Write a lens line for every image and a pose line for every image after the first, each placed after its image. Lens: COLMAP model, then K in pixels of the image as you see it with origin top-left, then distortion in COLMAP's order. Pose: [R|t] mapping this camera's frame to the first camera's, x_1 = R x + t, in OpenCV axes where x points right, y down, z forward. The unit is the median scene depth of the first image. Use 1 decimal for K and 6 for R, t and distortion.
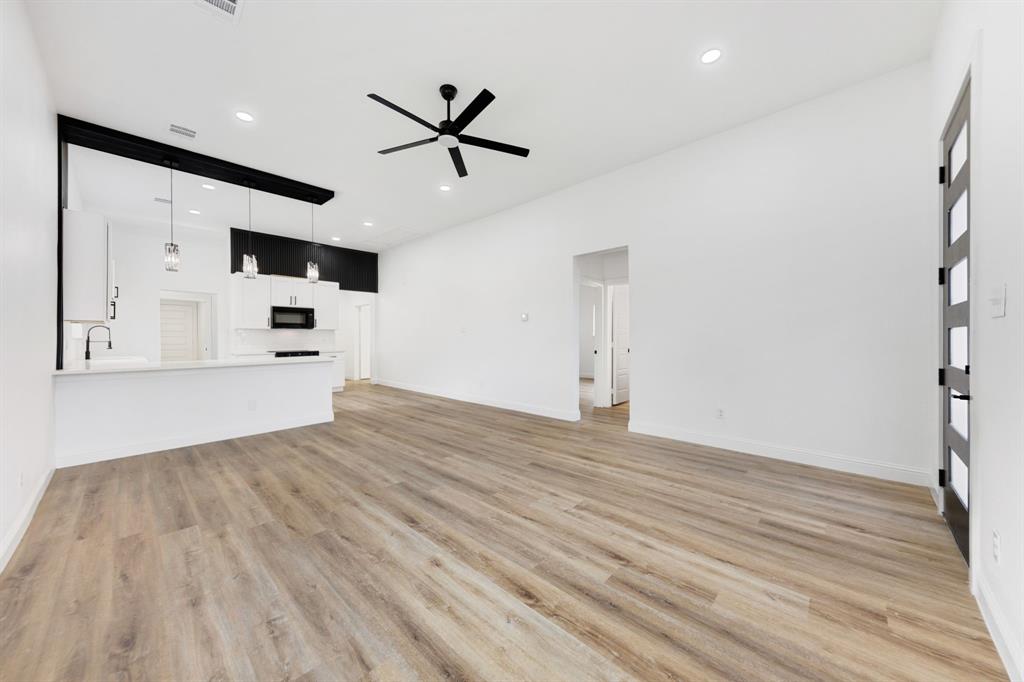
lens RADIAL K [[360.8, 0, 513.9], [0, 360.8, 338.0], [0, 0, 1]] dist [-0.000310, -0.000196]
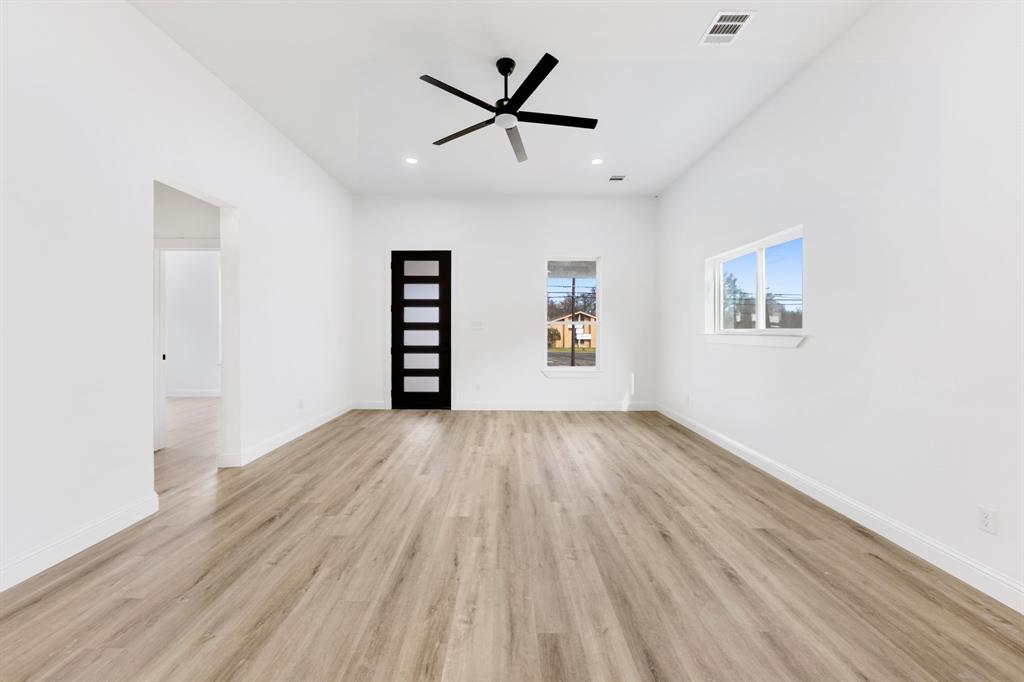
lens RADIAL K [[360.8, 0, 512.8], [0, 360.8, 334.0], [0, 0, 1]] dist [-0.000310, -0.000196]
pose [[-0.686101, -0.007614, 0.727467, -0.956365], [0.000540, 0.999940, 0.010976, -0.026228], [-0.727506, 0.007923, -0.686055, 1.801513]]
